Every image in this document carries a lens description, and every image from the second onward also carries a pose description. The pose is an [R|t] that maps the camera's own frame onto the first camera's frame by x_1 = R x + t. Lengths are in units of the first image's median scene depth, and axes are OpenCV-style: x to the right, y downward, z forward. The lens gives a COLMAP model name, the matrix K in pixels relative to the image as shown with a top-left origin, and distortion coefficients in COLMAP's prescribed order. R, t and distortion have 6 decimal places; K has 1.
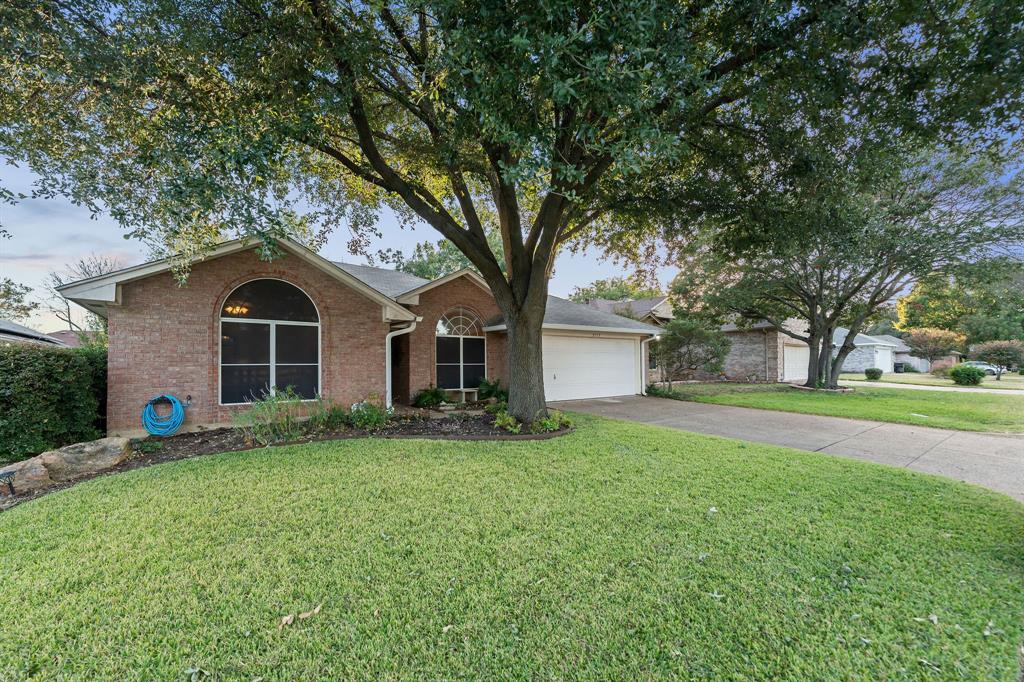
lens RADIAL K [[416.0, 0, 515.1], [0, 416.0, 349.0], [0, 0, 1]] dist [0.003605, 0.000430]
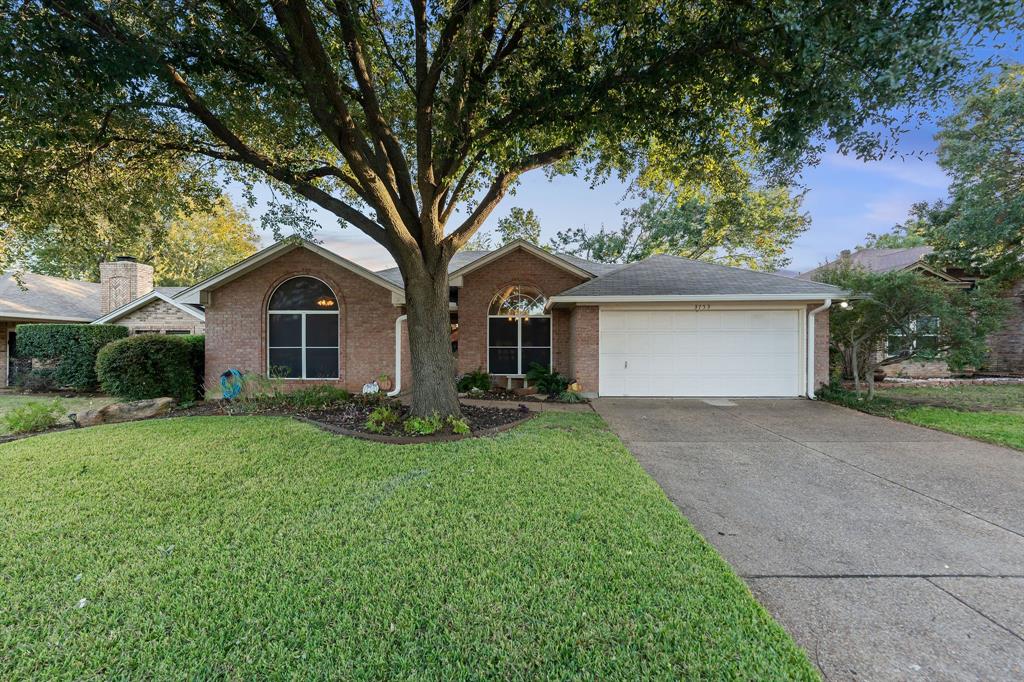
lens RADIAL K [[416.0, 0, 512.5], [0, 416.0, 339.5], [0, 0, 1]] dist [0.003605, 0.000430]
pose [[0.785412, -0.003920, -0.618961, 0.591656], [0.019650, 0.999634, 0.018605, 0.003301], [0.618662, -0.026775, 0.785201, 0.397510]]
